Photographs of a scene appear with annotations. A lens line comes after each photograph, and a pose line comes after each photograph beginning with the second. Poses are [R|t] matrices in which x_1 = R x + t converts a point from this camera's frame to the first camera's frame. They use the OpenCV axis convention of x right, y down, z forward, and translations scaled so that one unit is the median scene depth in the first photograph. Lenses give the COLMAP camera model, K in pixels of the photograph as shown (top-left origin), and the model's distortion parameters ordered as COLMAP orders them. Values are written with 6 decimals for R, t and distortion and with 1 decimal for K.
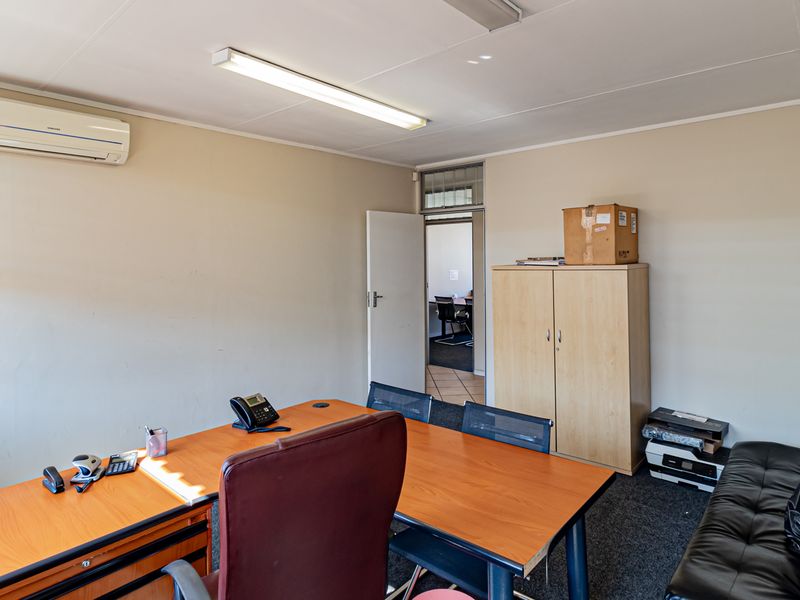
lens RADIAL K [[484.6, 0, 400.0], [0, 484.6, 300.0], [0, 0, 1]] dist [-0.004255, -0.001549]
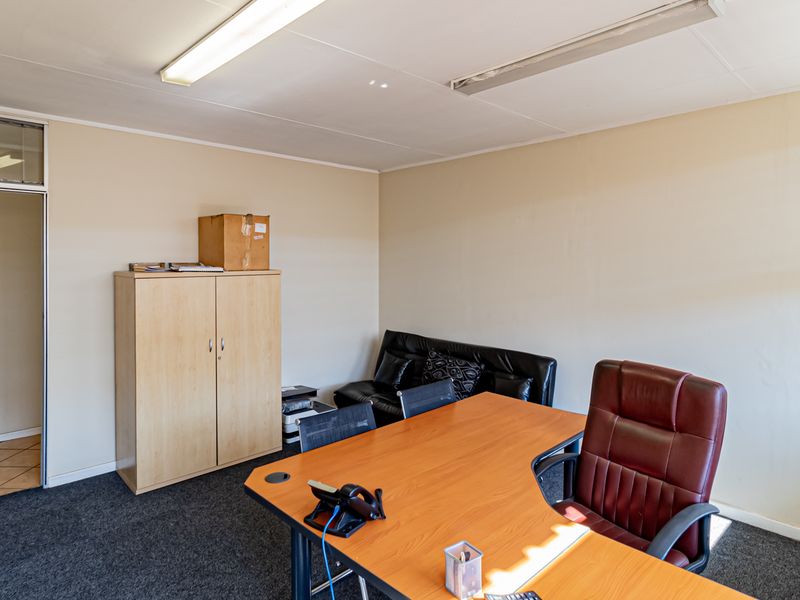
lens RADIAL K [[484.6, 0, 400.0], [0, 484.6, 300.0], [0, 0, 1]] dist [-0.004255, -0.001549]
pose [[0.080112, -0.072903, 0.994116, -0.634529], [0.084033, 0.994265, 0.066142, -0.050265], [-0.993237, 0.078240, 0.085779, 0.586585]]
